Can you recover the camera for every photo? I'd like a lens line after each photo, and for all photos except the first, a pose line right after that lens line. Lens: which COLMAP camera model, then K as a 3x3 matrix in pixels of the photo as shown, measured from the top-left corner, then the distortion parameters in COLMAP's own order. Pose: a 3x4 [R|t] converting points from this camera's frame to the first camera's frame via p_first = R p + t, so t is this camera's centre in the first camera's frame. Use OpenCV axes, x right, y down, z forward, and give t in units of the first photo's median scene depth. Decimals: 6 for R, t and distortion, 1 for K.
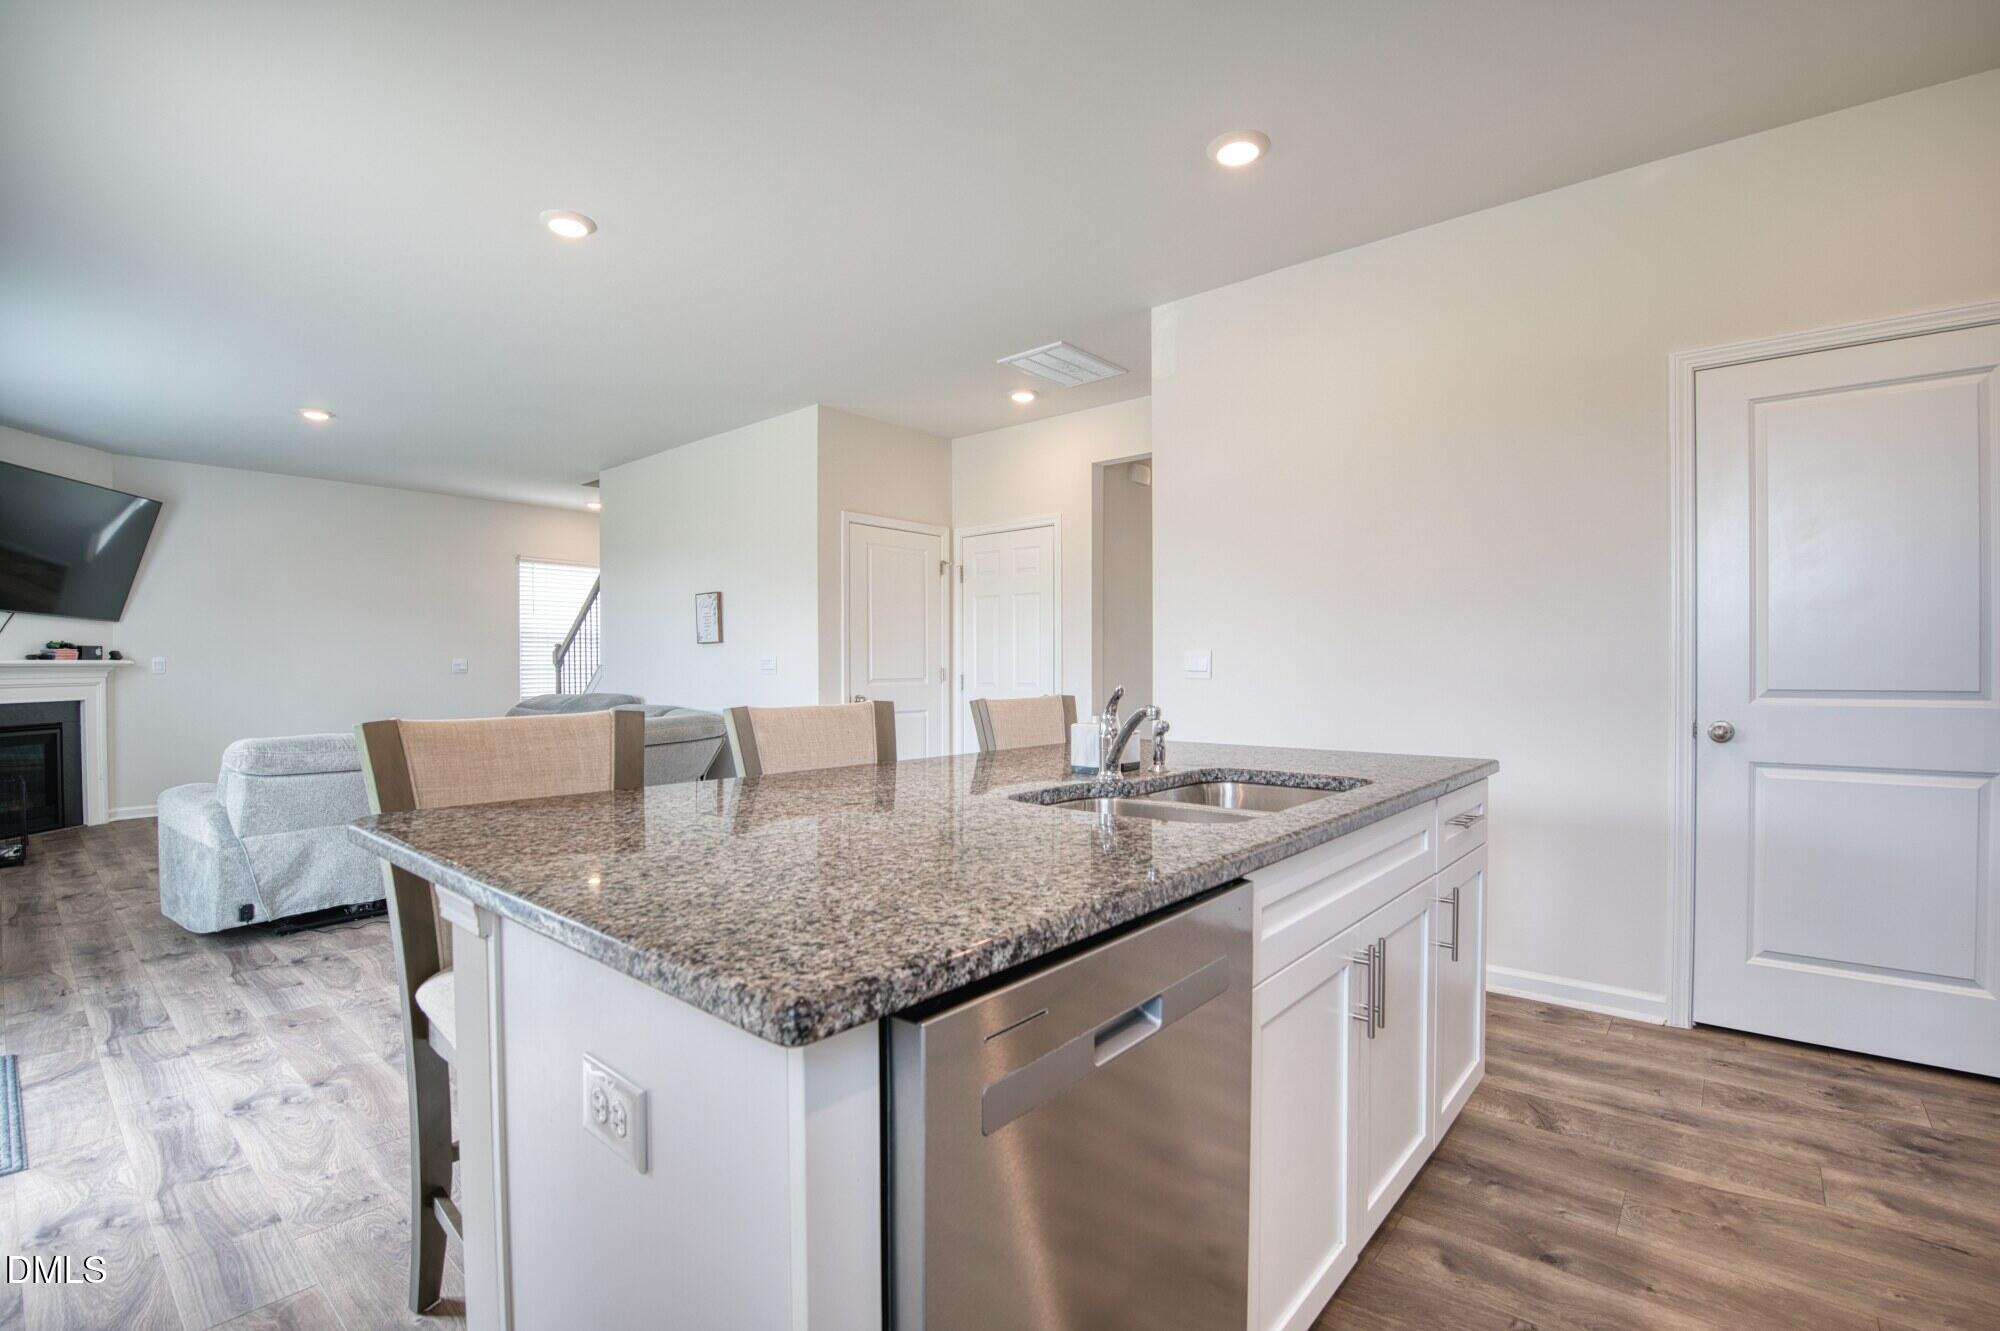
lens RADIAL K [[882.2, 0, 1018.7], [0, 882.2, 672.9], [0, 0, 1]] dist [-0.032201, 0.000028]
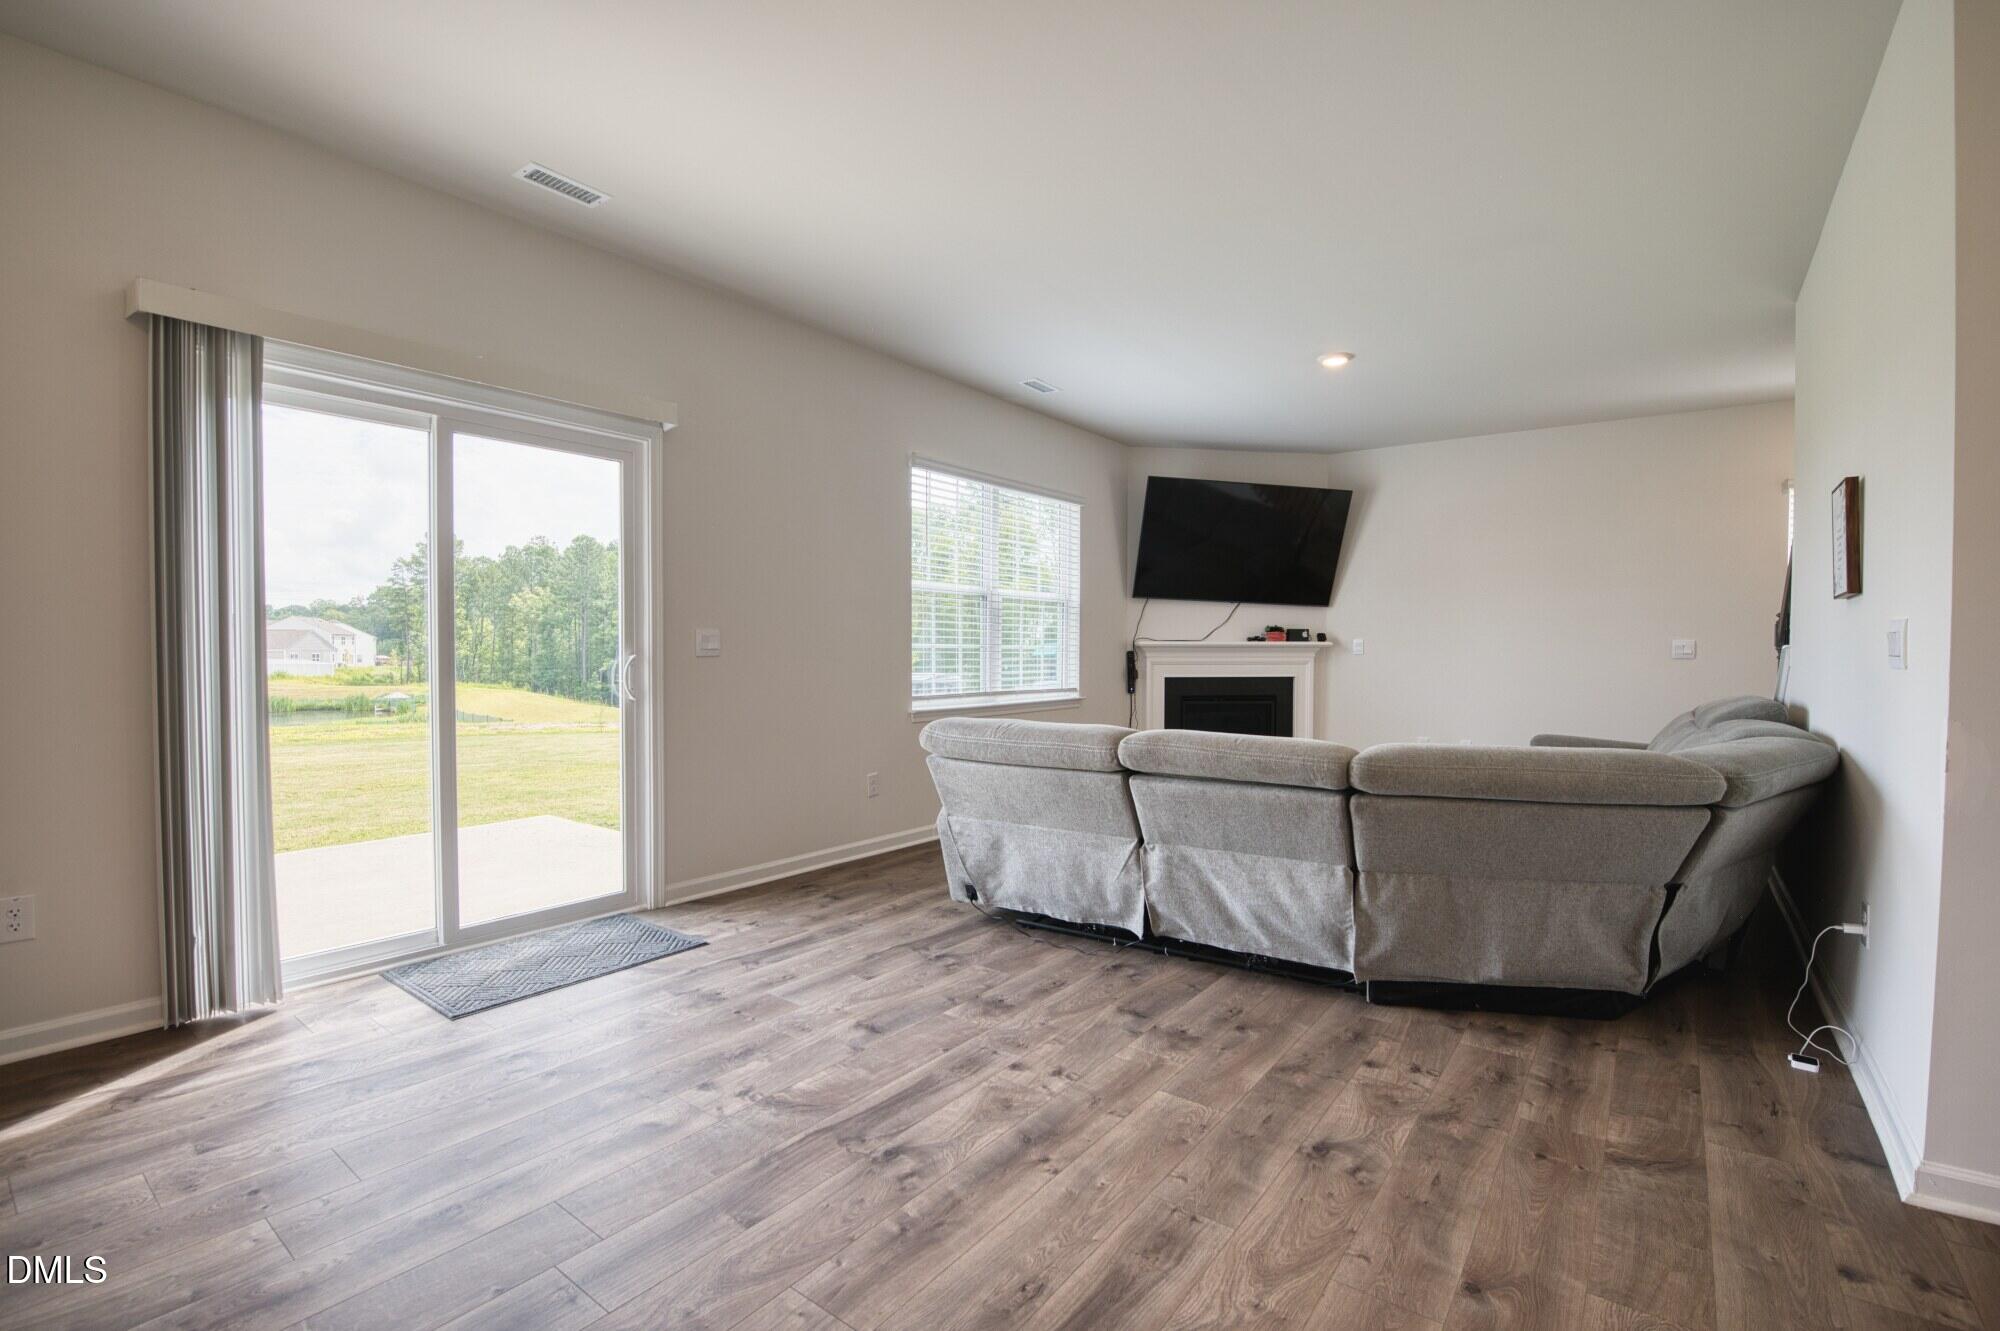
lens RADIAL K [[882.2, 0, 1018.7], [0, 882.2, 672.9], [0, 0, 1]] dist [-0.032201, 0.000028]
pose [[0.047426, 0.028989, -0.998454, 0.131907], [-0.010292, 0.999540, 0.028532, -0.005721], [0.998822, 0.008923, 0.047703, 1.100458]]
